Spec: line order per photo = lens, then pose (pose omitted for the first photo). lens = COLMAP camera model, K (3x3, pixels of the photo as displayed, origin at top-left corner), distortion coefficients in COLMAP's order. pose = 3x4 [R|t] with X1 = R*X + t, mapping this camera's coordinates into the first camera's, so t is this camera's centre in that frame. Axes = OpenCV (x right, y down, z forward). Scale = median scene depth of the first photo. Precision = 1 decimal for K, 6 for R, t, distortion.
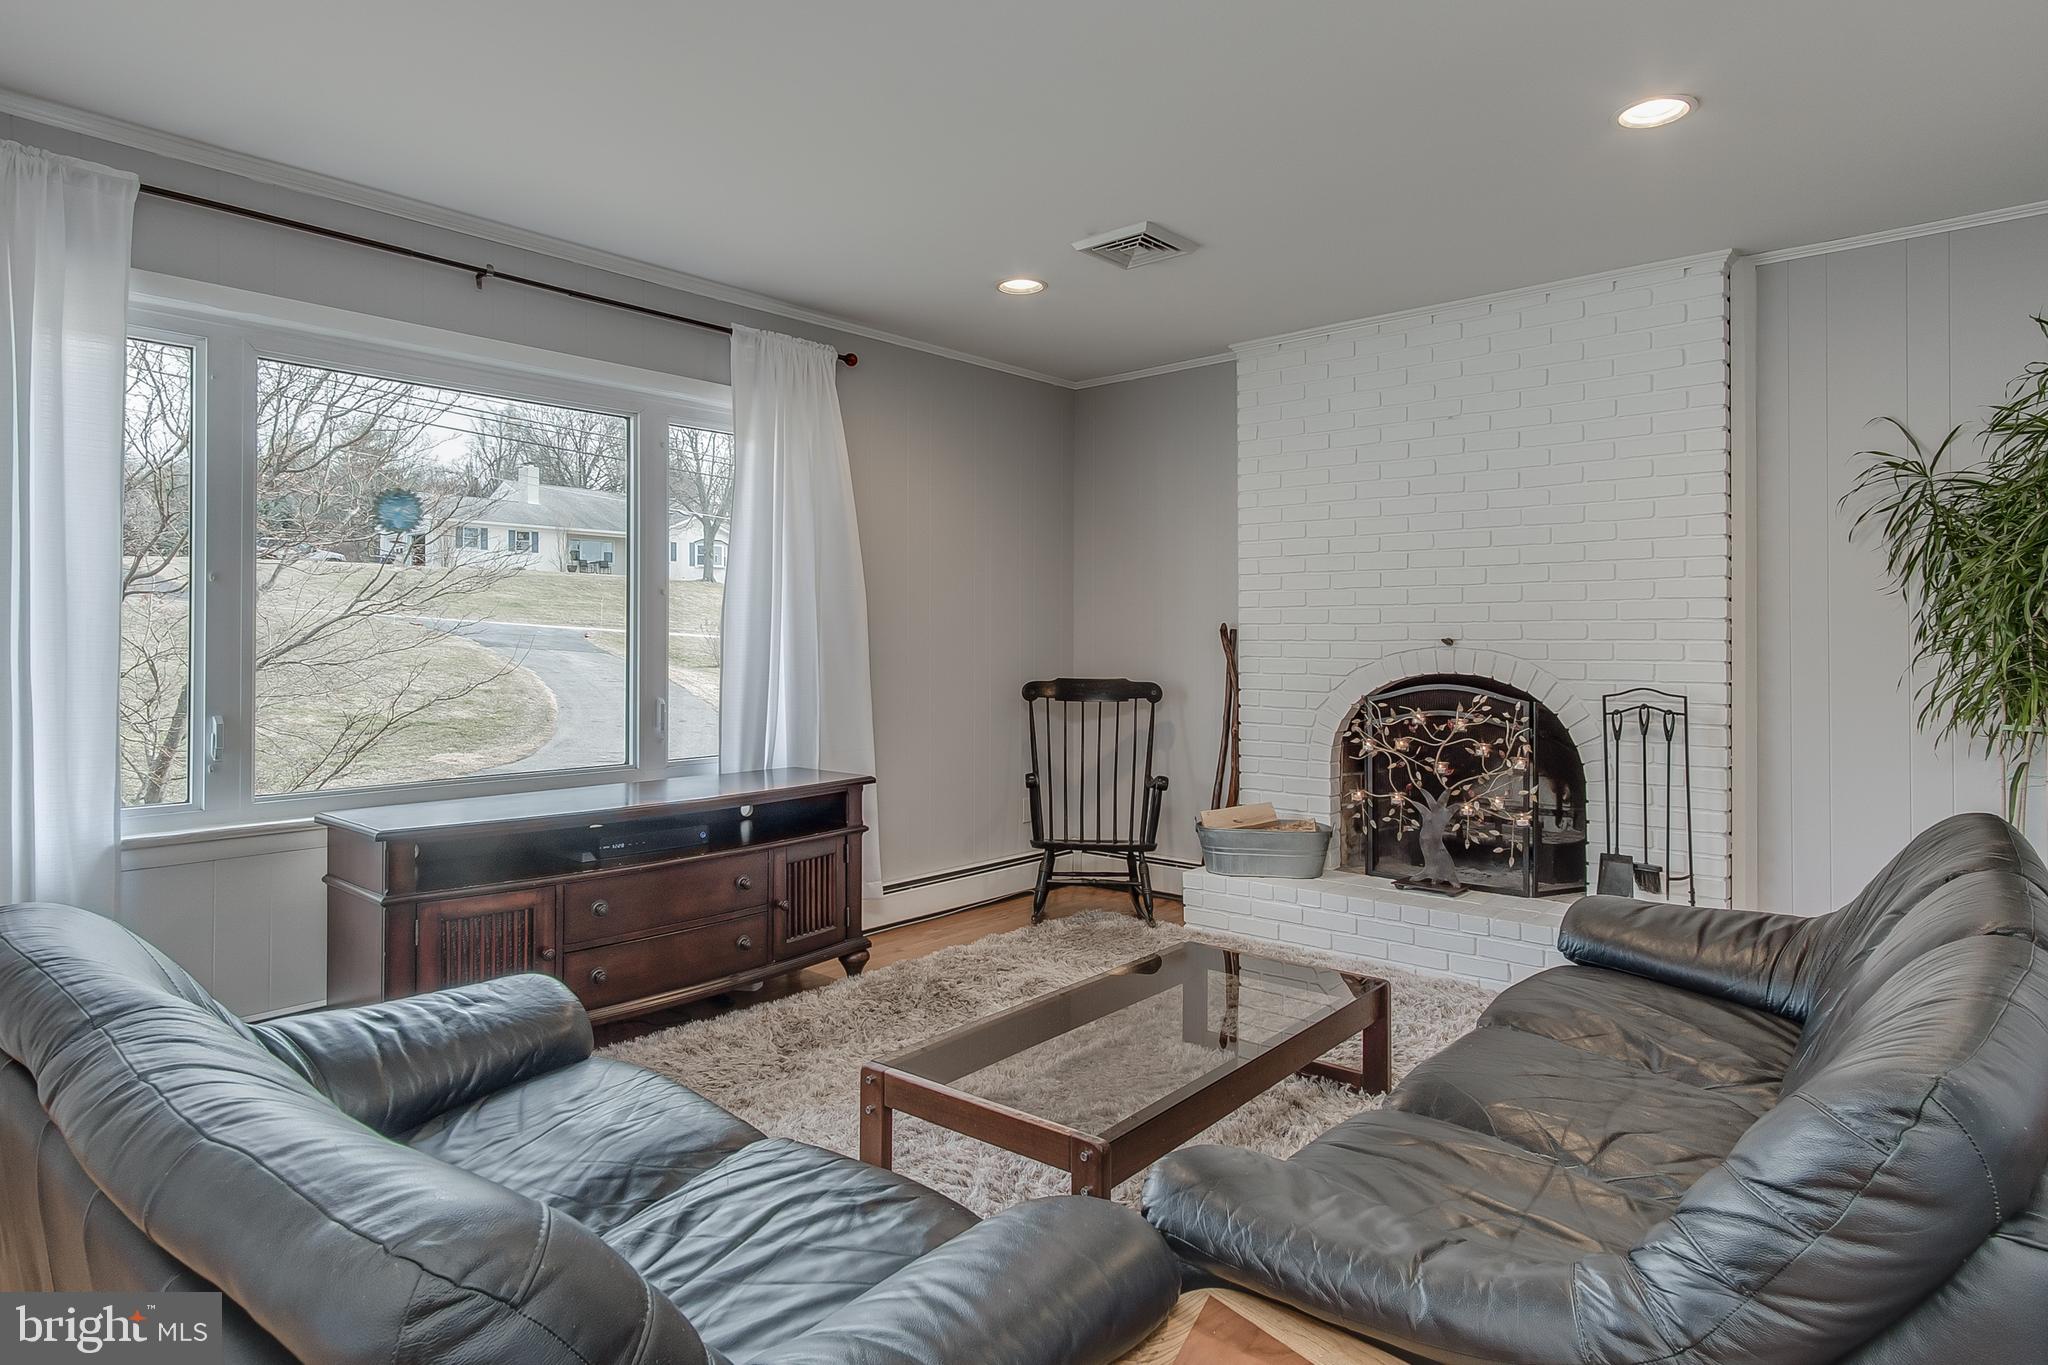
lens RADIAL K [[1119.2, 0, 1025.8], [0, 1119.2, 629.2], [0, 0, 1]] dist [0.000355, 0.000220]
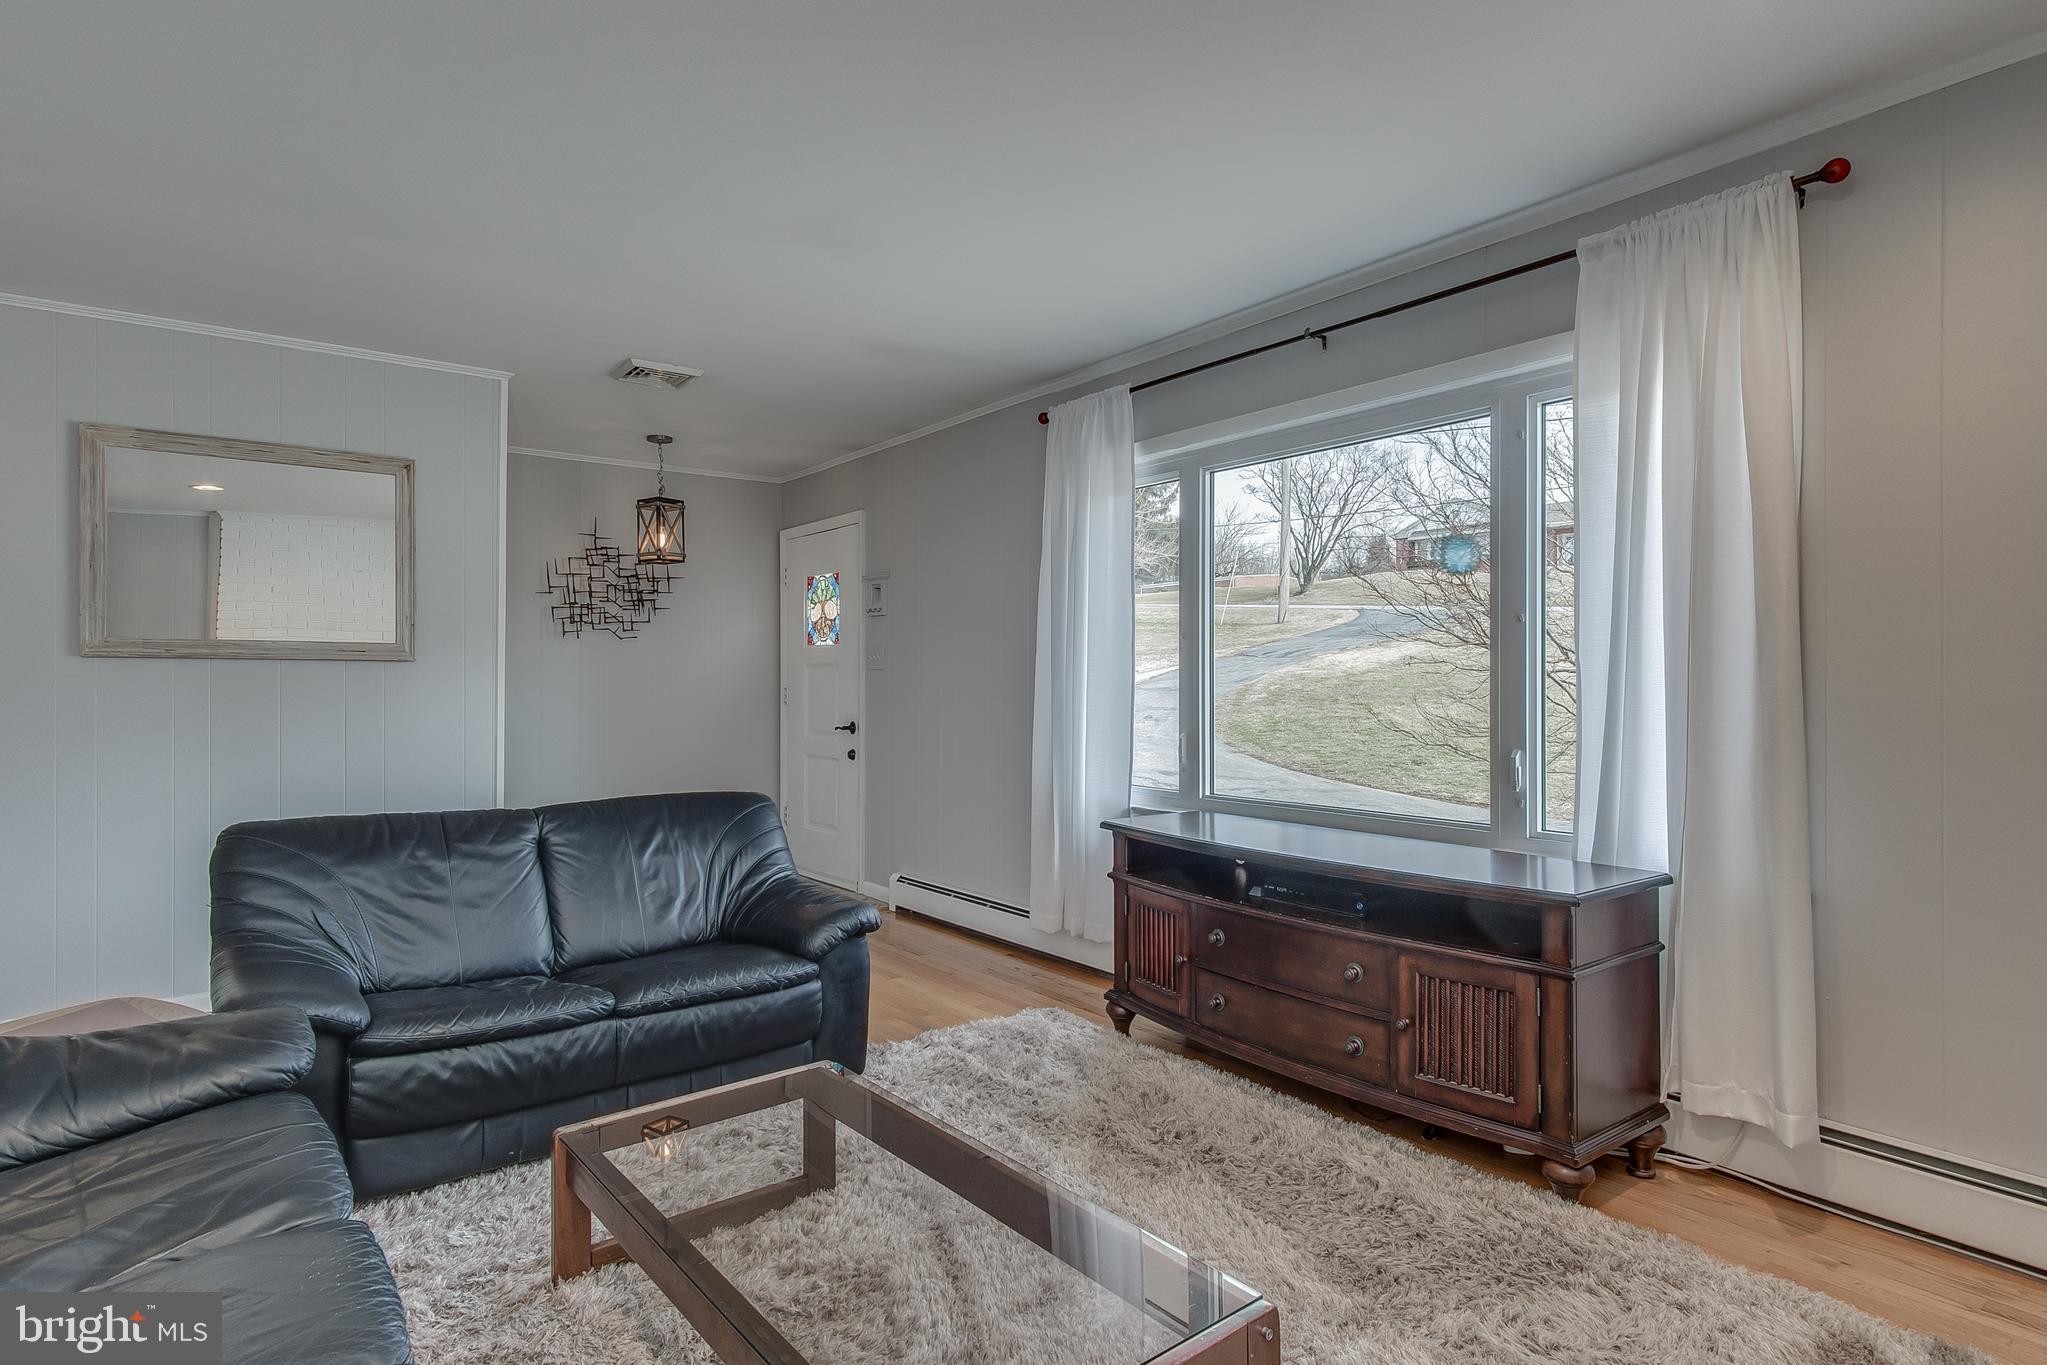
lens RADIAL K [[1086.6, 0, 1023.5], [0, 1086.6, 682.5], [0, 0, 1]] dist [0.000688, -0.000213]
pose [[-0.201119, -0.003206, -0.979562, 0.539587], [0.004385, 0.999982, -0.004173, 0.014329], [0.979557, -0.005134, -0.201102, 0.858871]]
